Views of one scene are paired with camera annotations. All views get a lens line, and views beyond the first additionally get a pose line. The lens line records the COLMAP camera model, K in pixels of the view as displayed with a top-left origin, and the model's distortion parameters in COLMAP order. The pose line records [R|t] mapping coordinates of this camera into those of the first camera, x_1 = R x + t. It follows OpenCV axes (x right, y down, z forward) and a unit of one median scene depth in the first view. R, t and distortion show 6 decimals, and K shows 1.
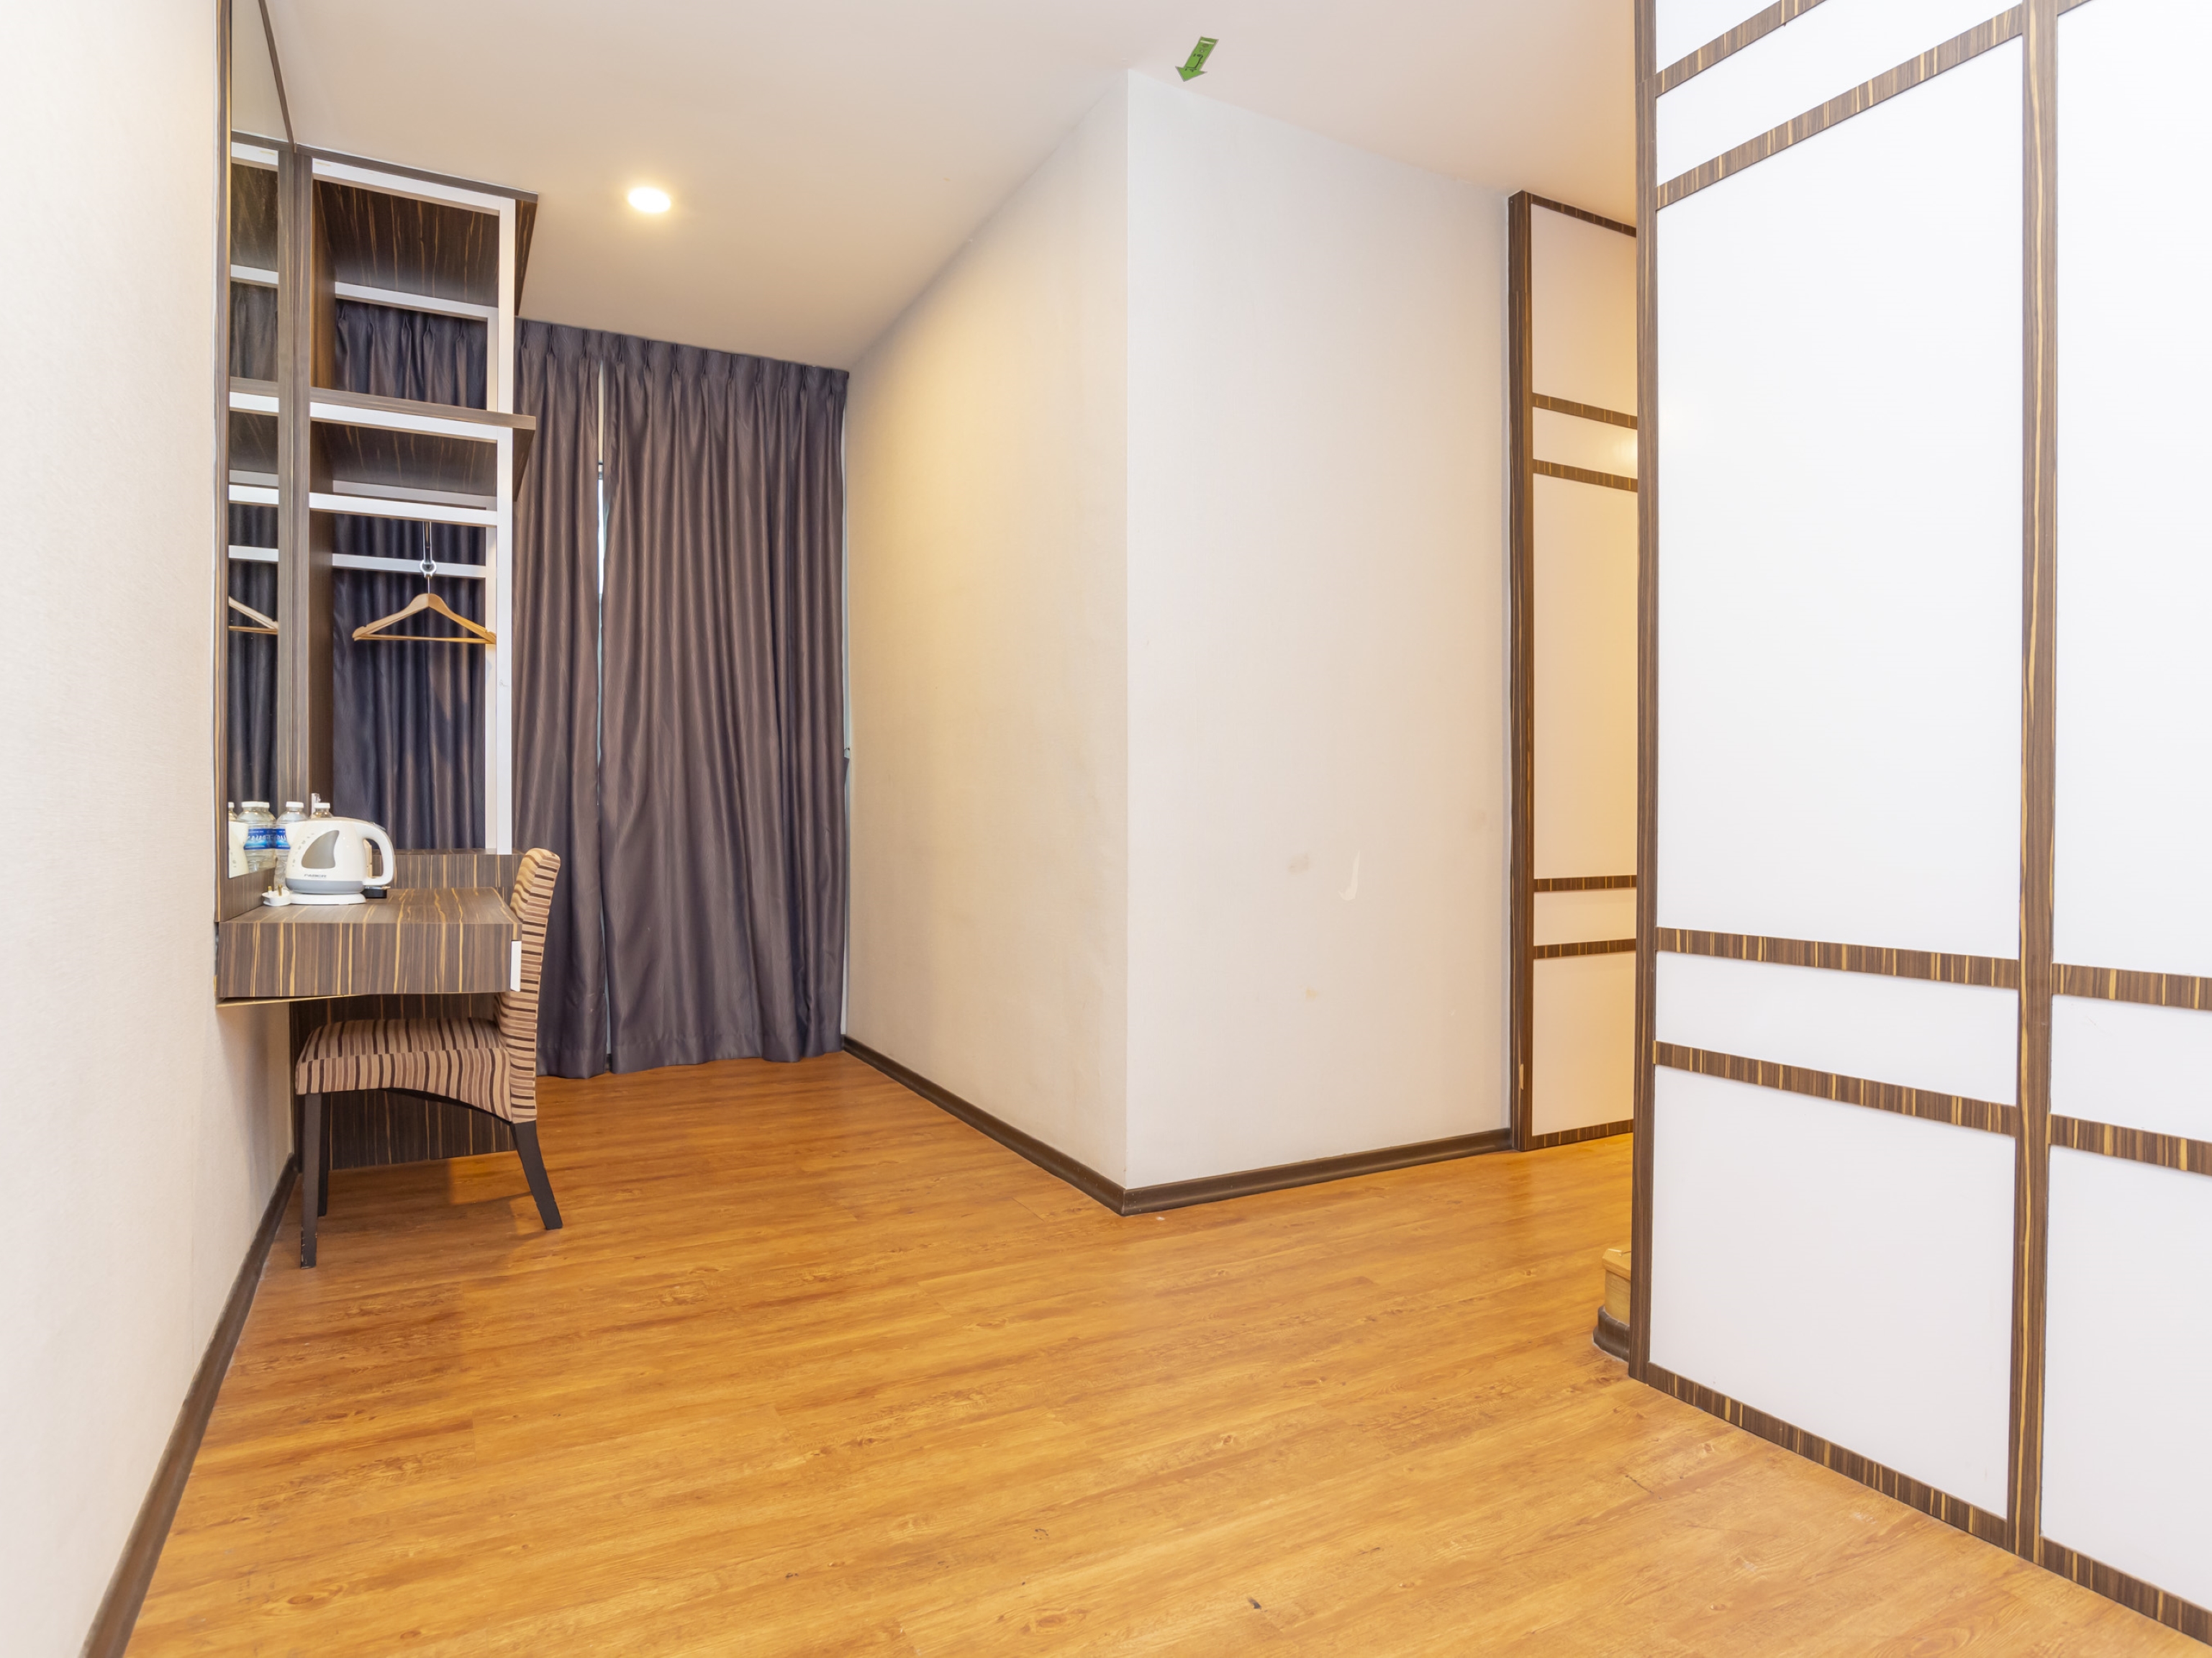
lens RADIAL K [[1269.6, 0, 1156.1], [0, 1269.6, 825.8], [0, 0, 1]] dist [-0.063249, 0.030613]
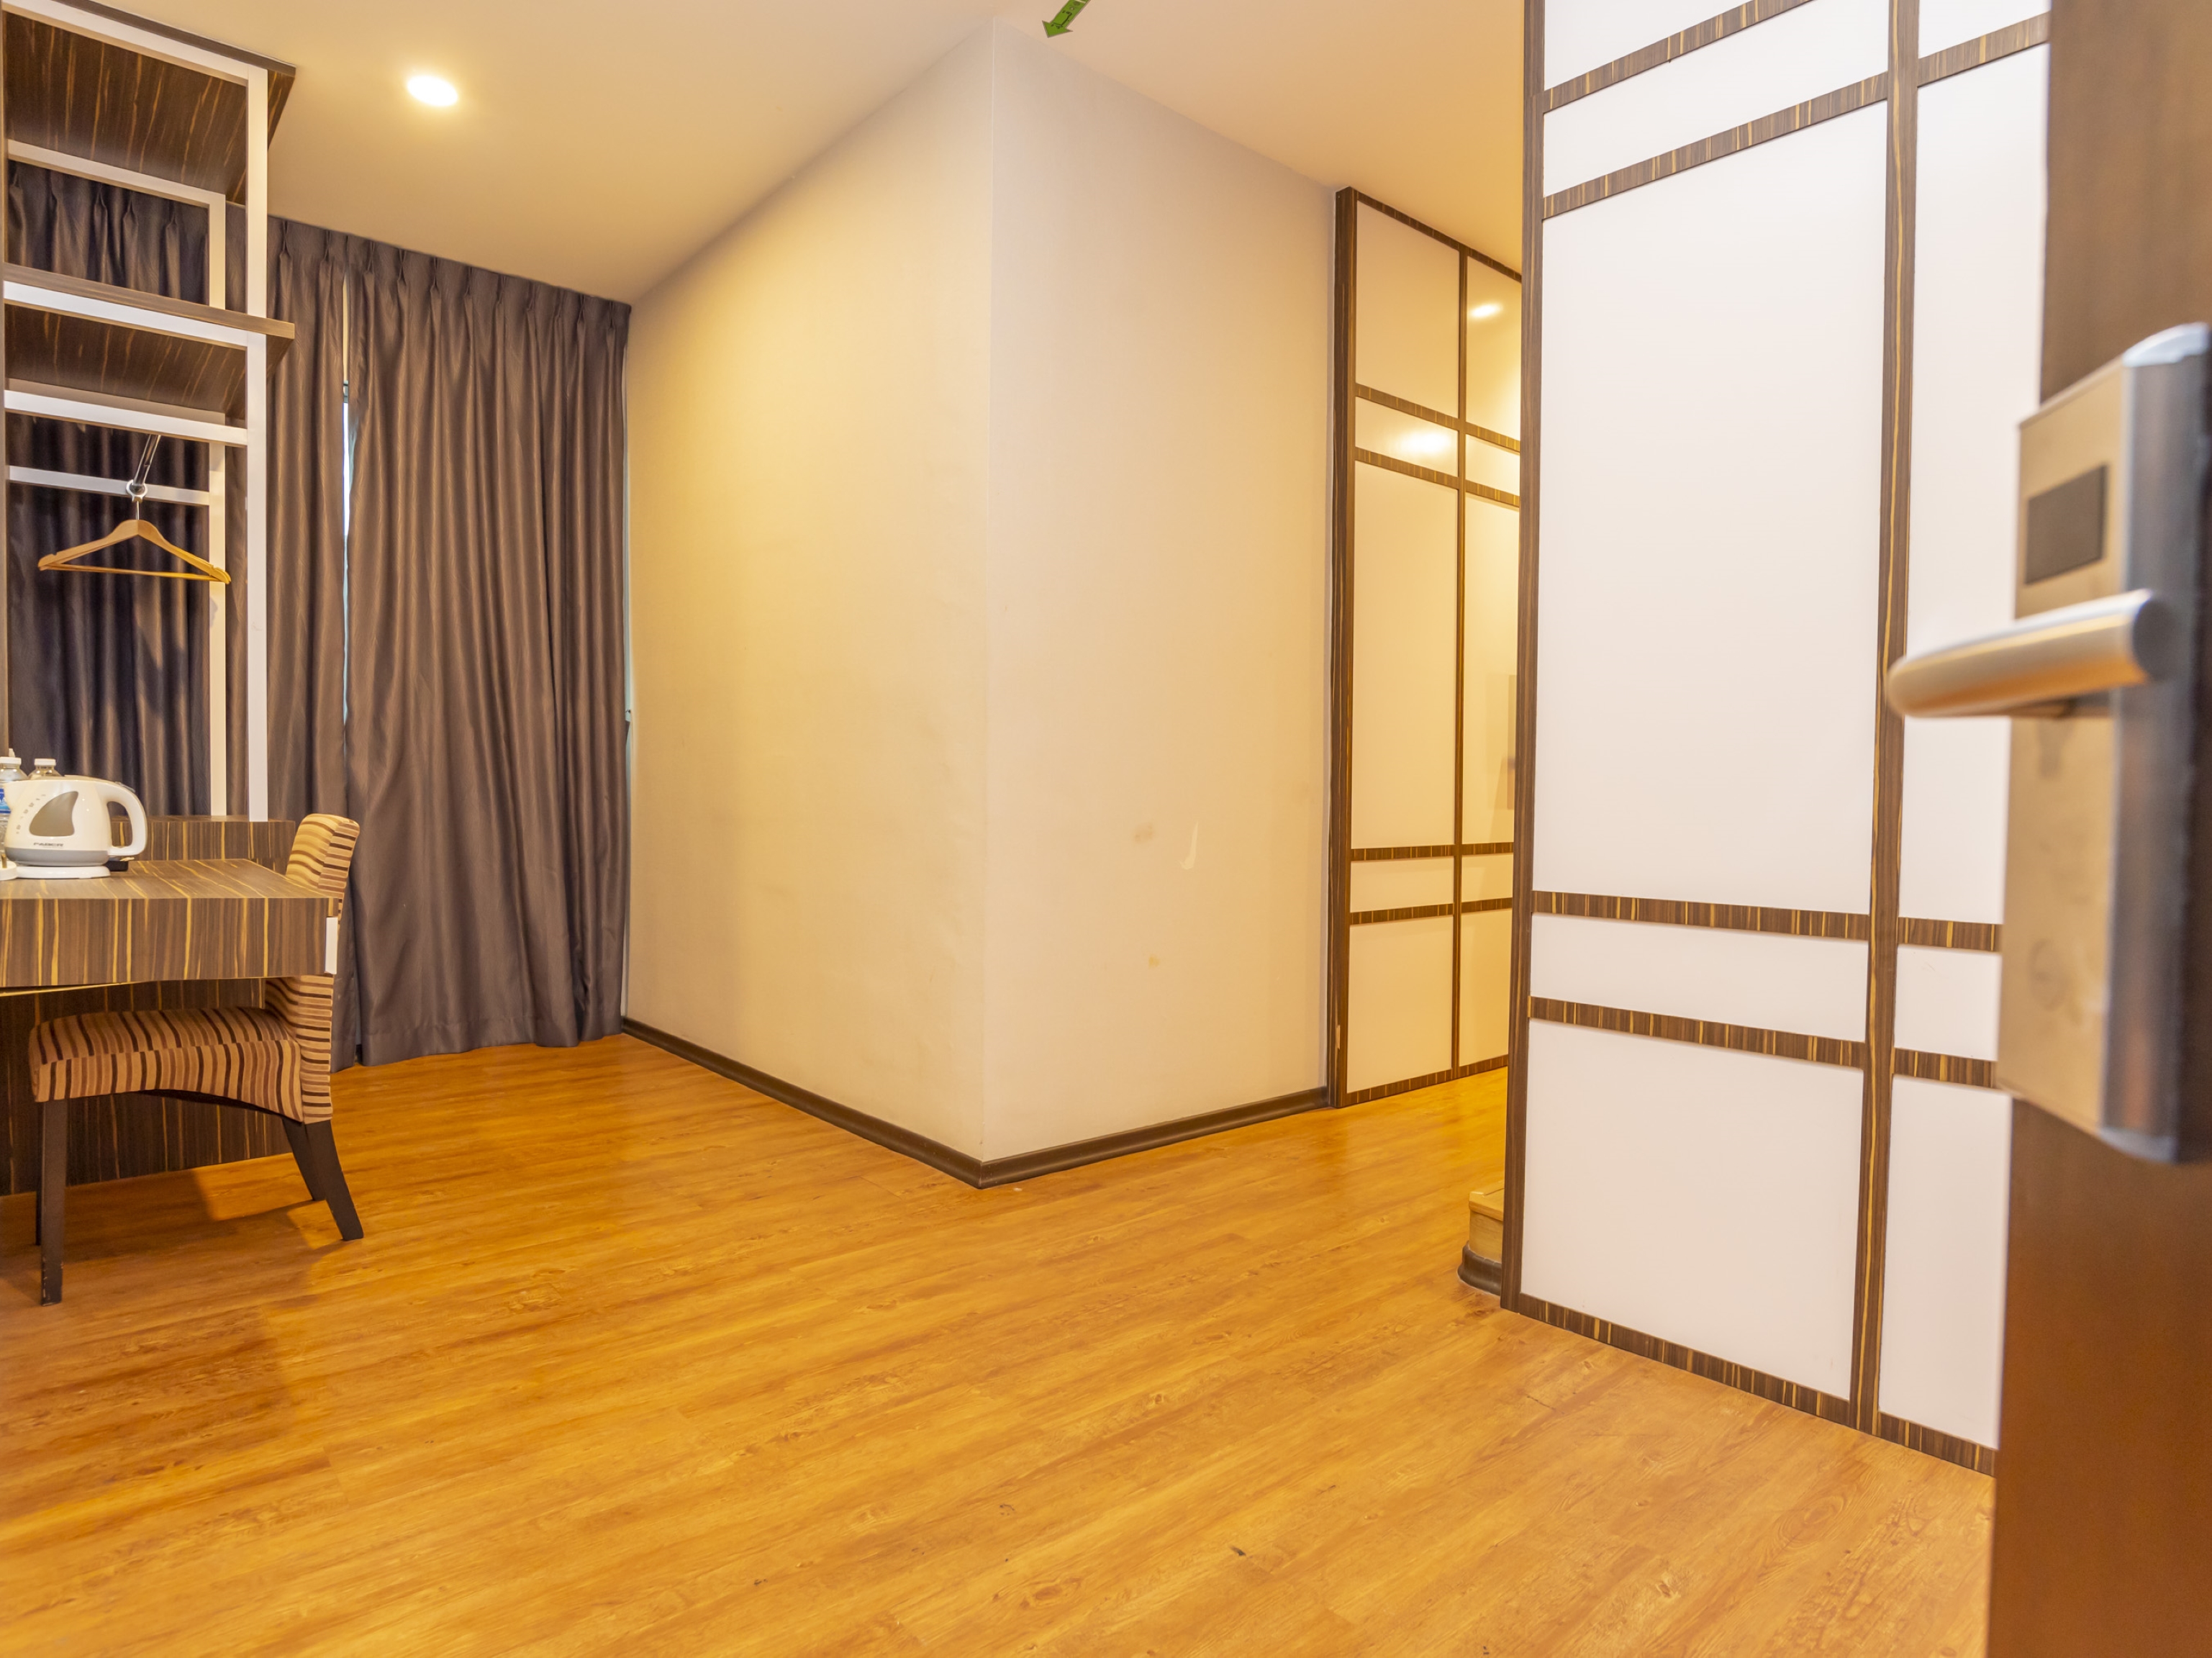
lens RADIAL K [[1266.9, 0, 1106.0], [0, 1266.9, 829.0], [0, 0, 1]] dist [-0.063593, 0.029346]
pose [[0.976025, 0.003092, 0.217638, -0.186641], [-0.007702, 0.999764, 0.020337, 0.008555], [-0.217523, -0.021526, 0.975818, 0.028704]]
